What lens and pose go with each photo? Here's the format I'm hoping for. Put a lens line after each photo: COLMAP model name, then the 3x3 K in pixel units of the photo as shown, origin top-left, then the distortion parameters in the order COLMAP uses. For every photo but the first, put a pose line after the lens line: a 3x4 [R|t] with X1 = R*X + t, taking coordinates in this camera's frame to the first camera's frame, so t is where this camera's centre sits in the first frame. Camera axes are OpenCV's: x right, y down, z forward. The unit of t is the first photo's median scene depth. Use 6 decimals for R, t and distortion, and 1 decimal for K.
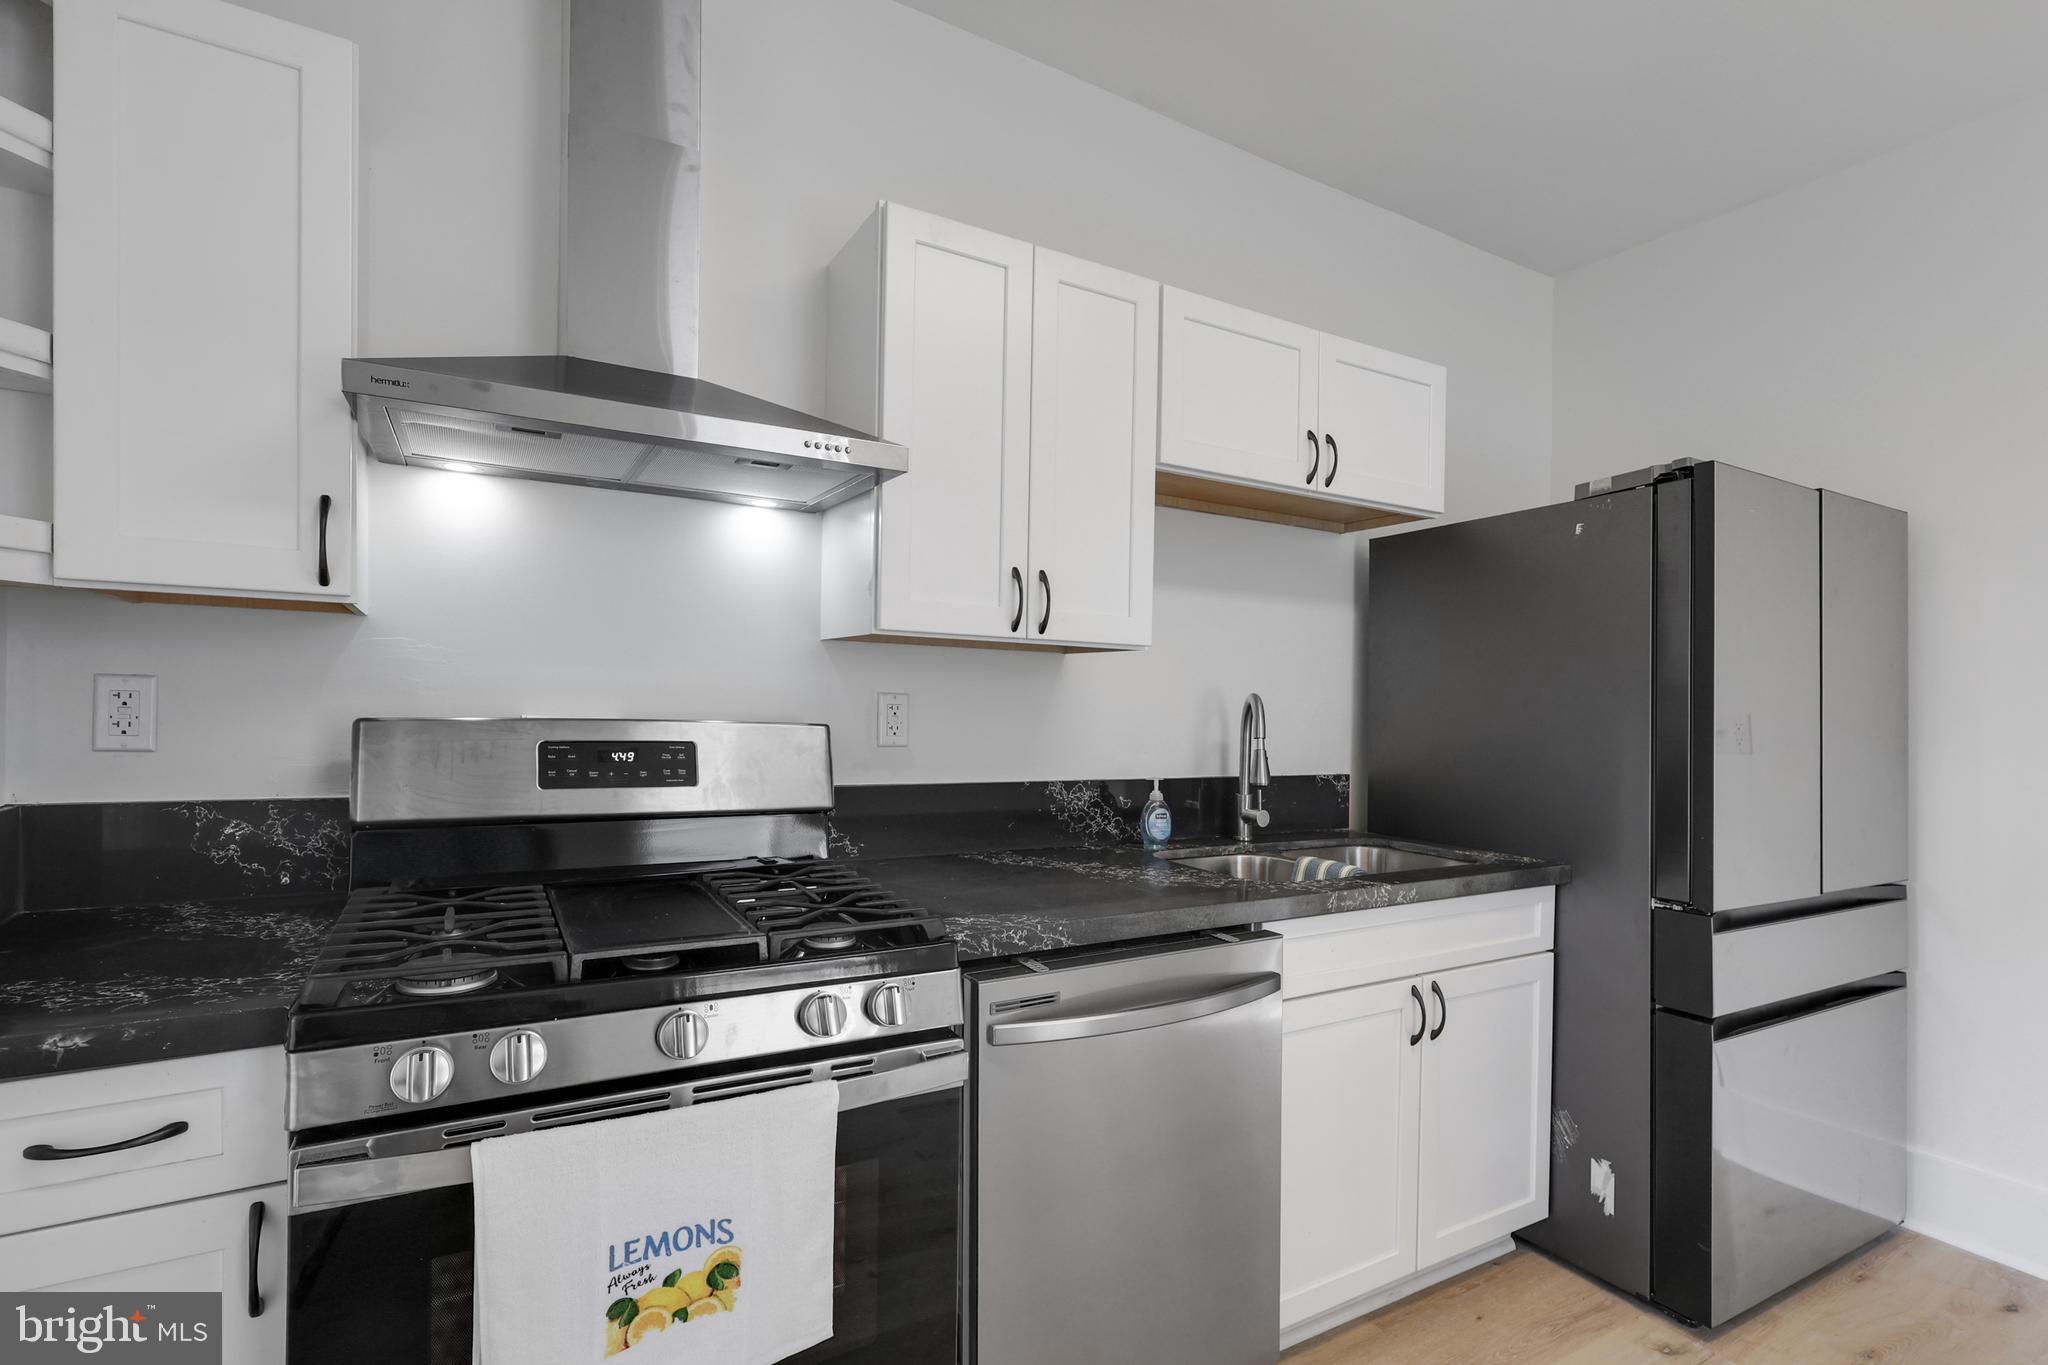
lens RADIAL K [[959.9, 0, 1027.9], [0, 959.9, 707.5], [0, 0, 1]] dist [-0.003765, 0.002366]
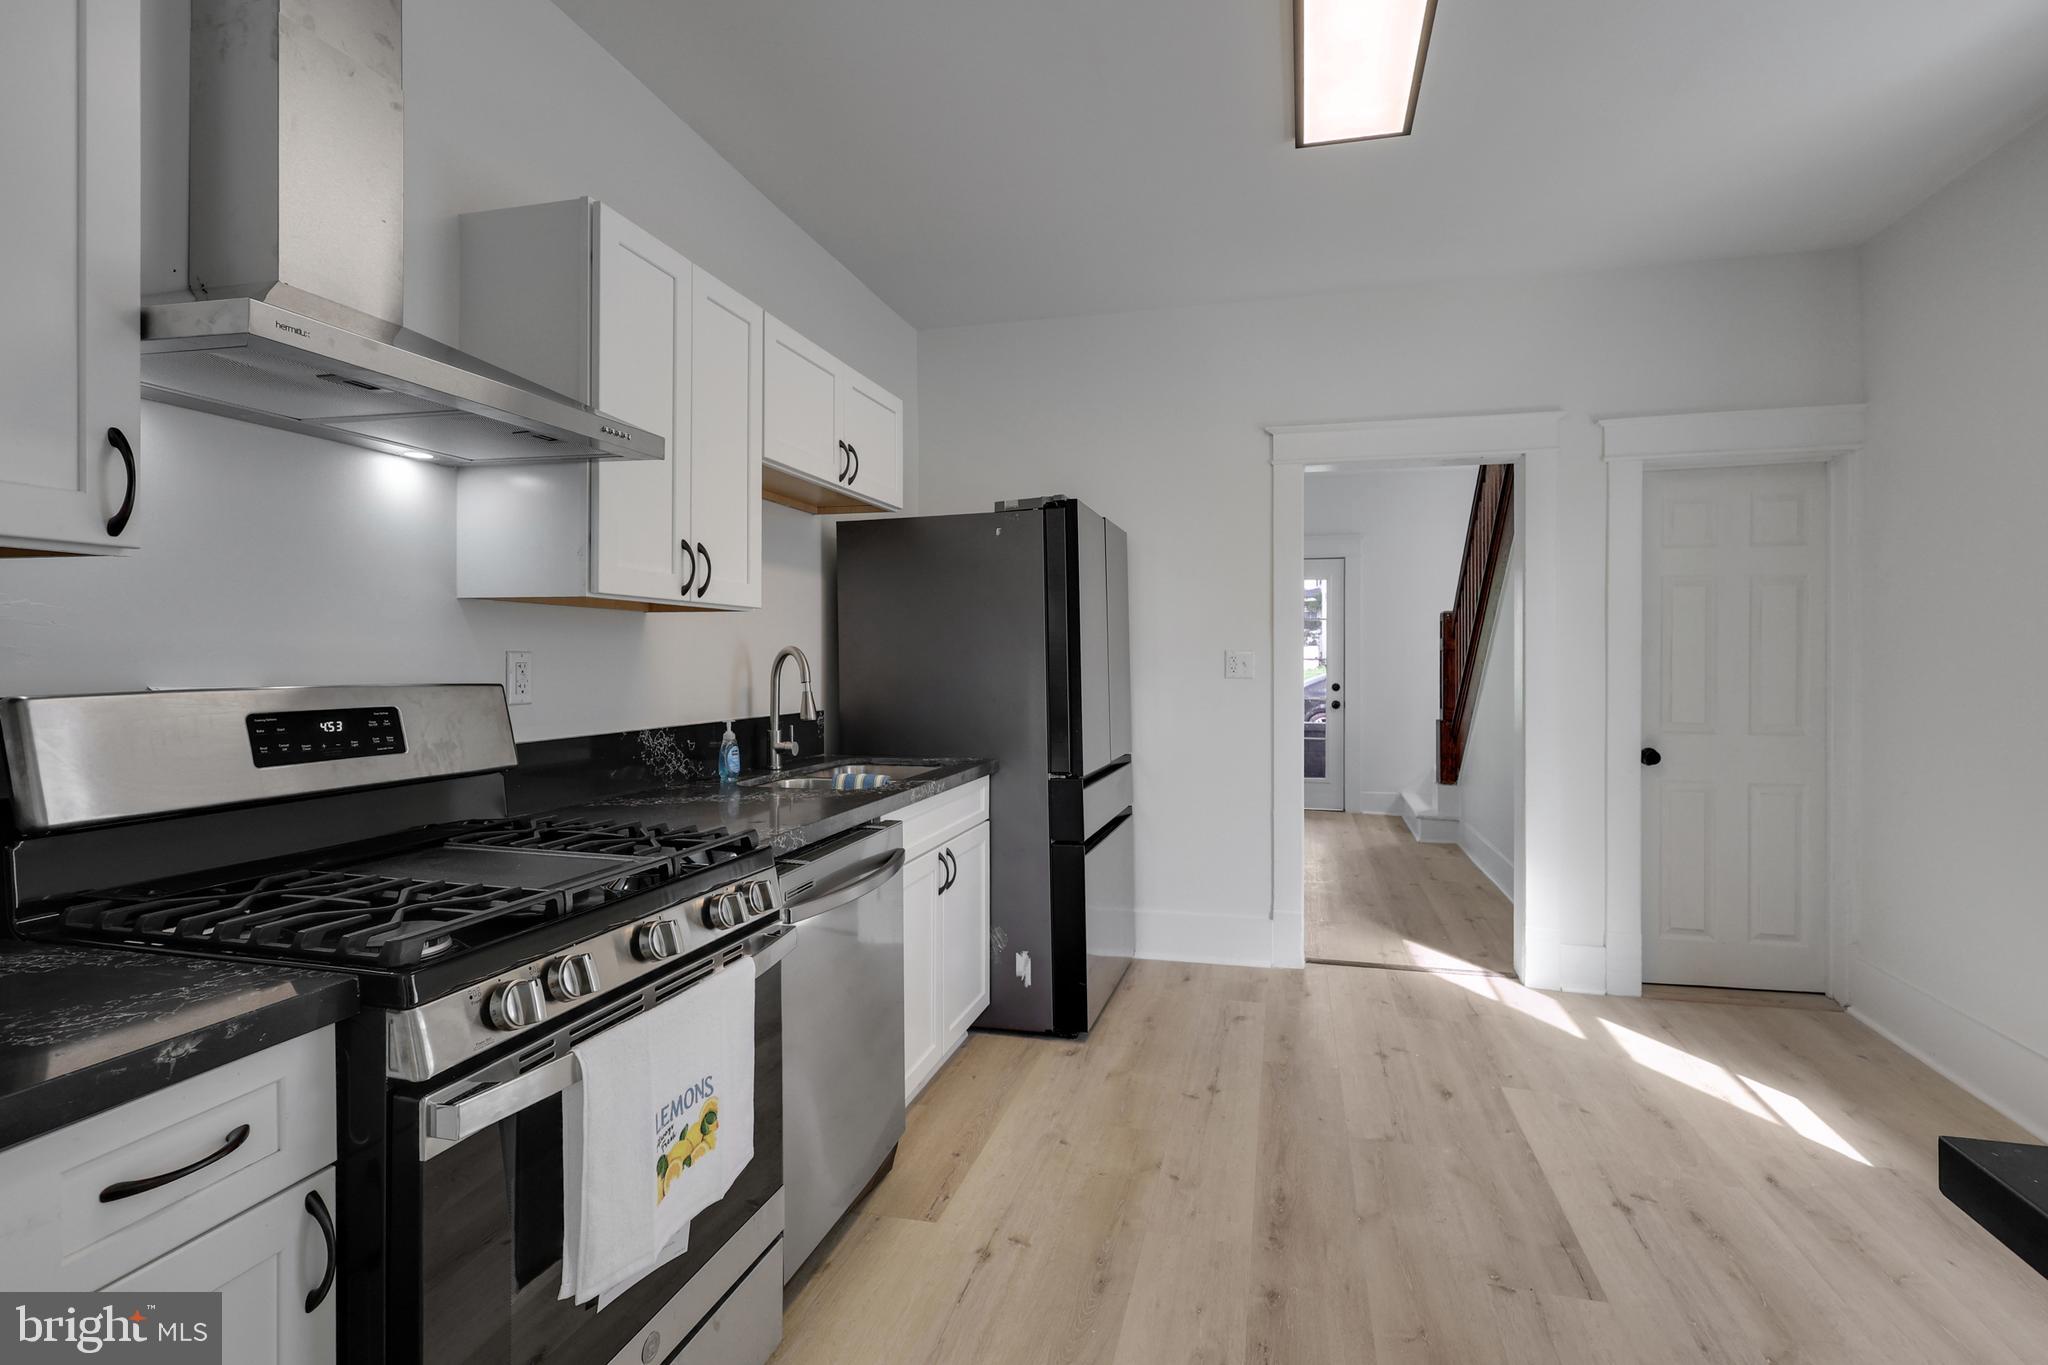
lens RADIAL K [[980.4, 0, 1041.6], [0, 980.4, 646.4], [0, 0, 1]] dist [-0.010123, 0.006153]
pose [[0.699272, -0.015253, 0.714693, -0.513125], [0.021966, 0.999759, -0.000155, -0.008451], [-0.714518, 0.015807, 0.699438, -0.115568]]
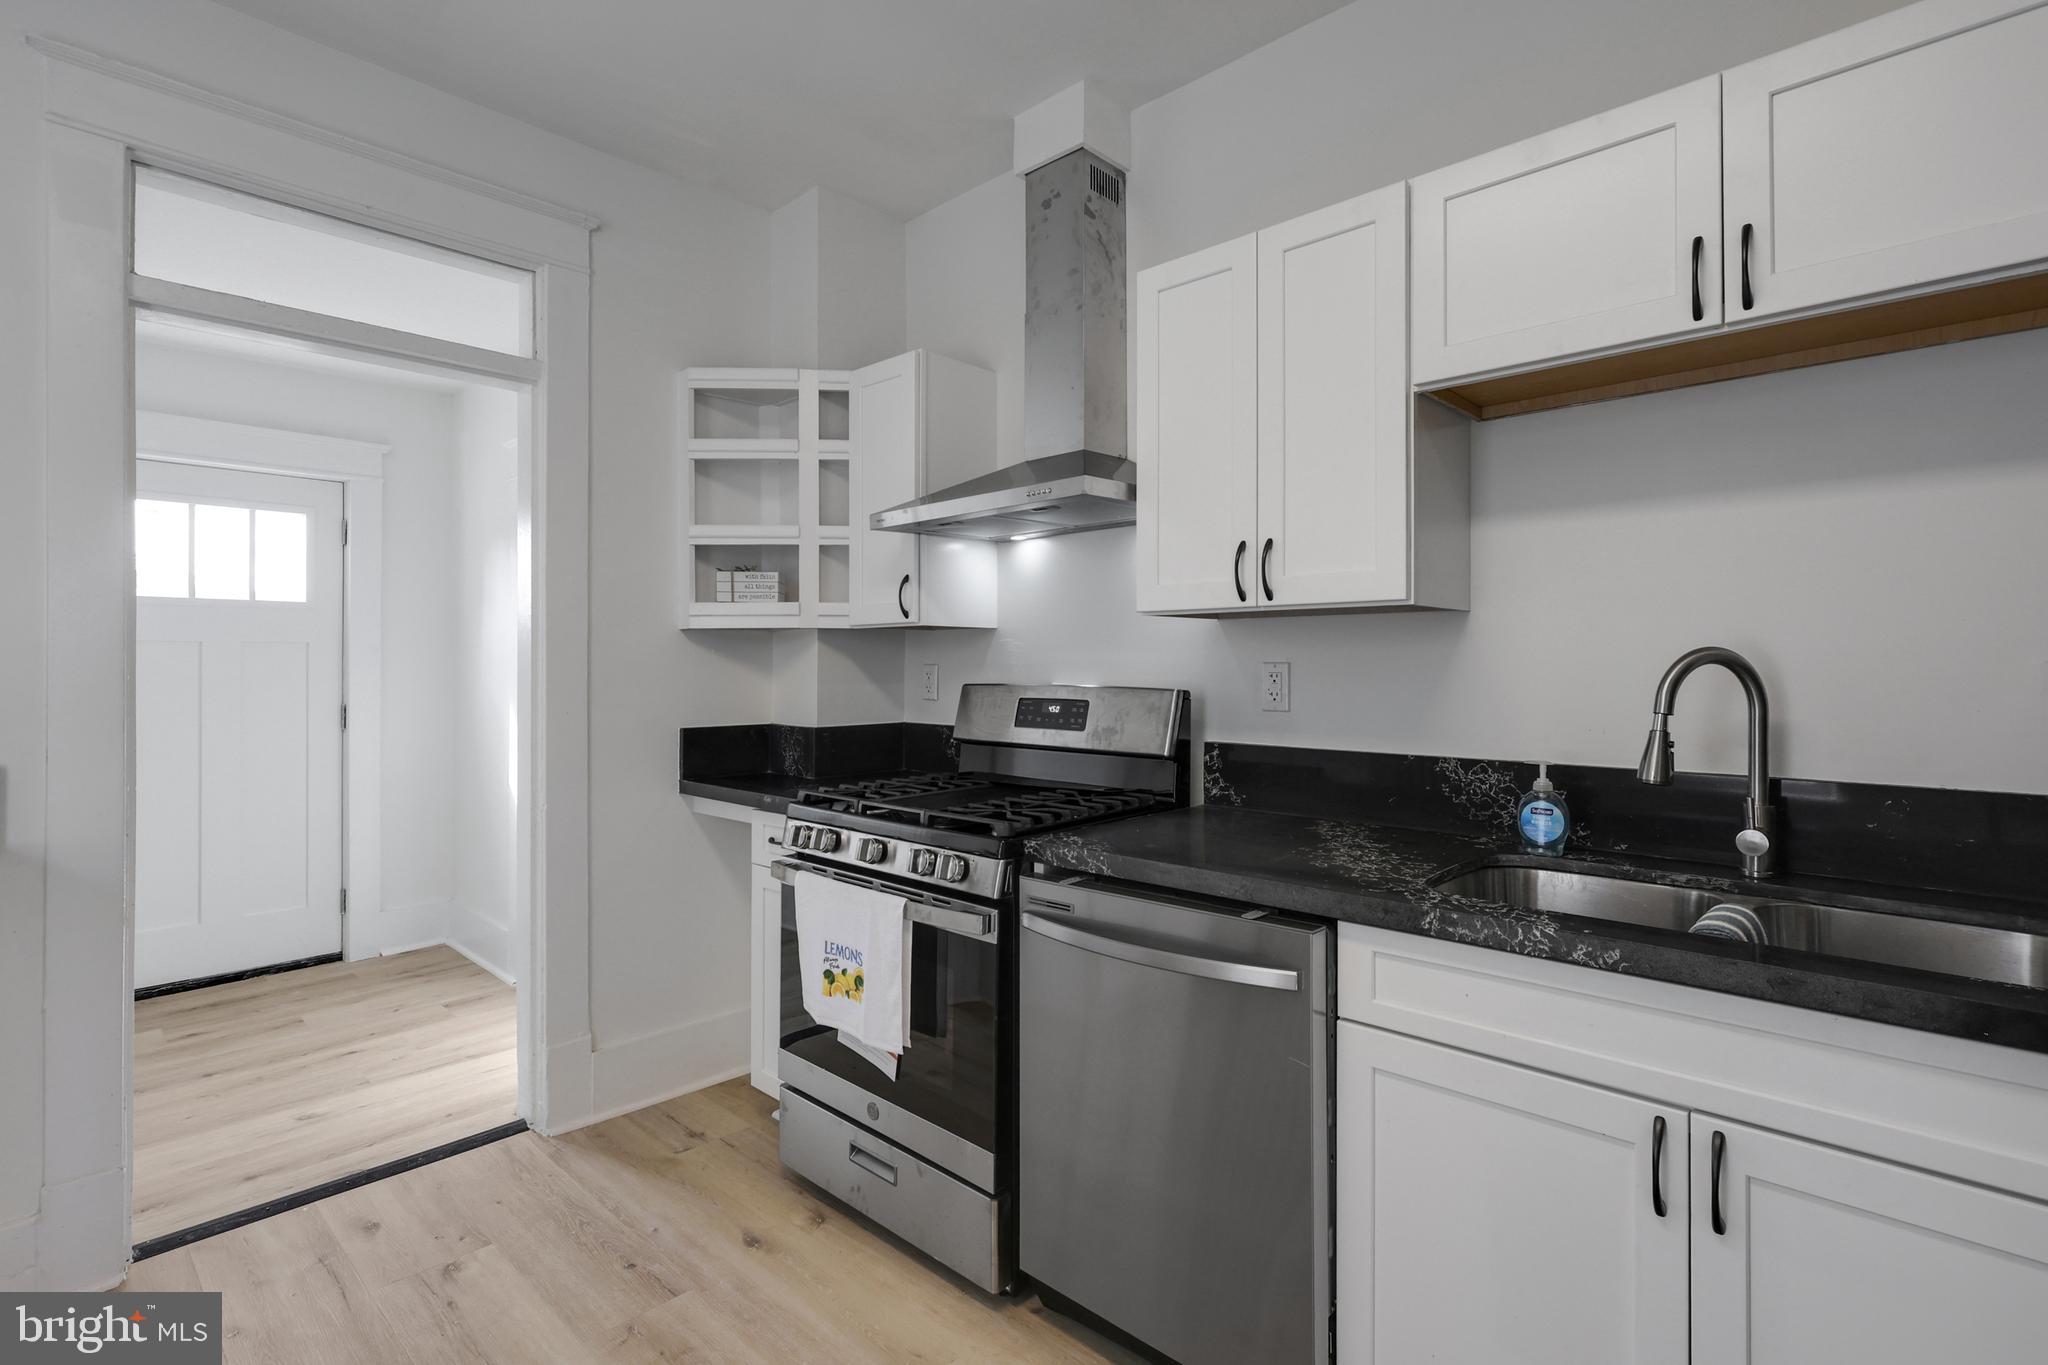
lens RADIAL K [[980.4, 0, 1026.2], [0, 980.4, 664.6], [0, 0, 1]] dist [-0.010123, 0.006153]
pose [[0.282968, -0.027676, -0.958730, 0.887847], [-0.002675, 0.999557, -0.029644, 0.022406], [0.959126, 0.010953, 0.282768, 0.432855]]
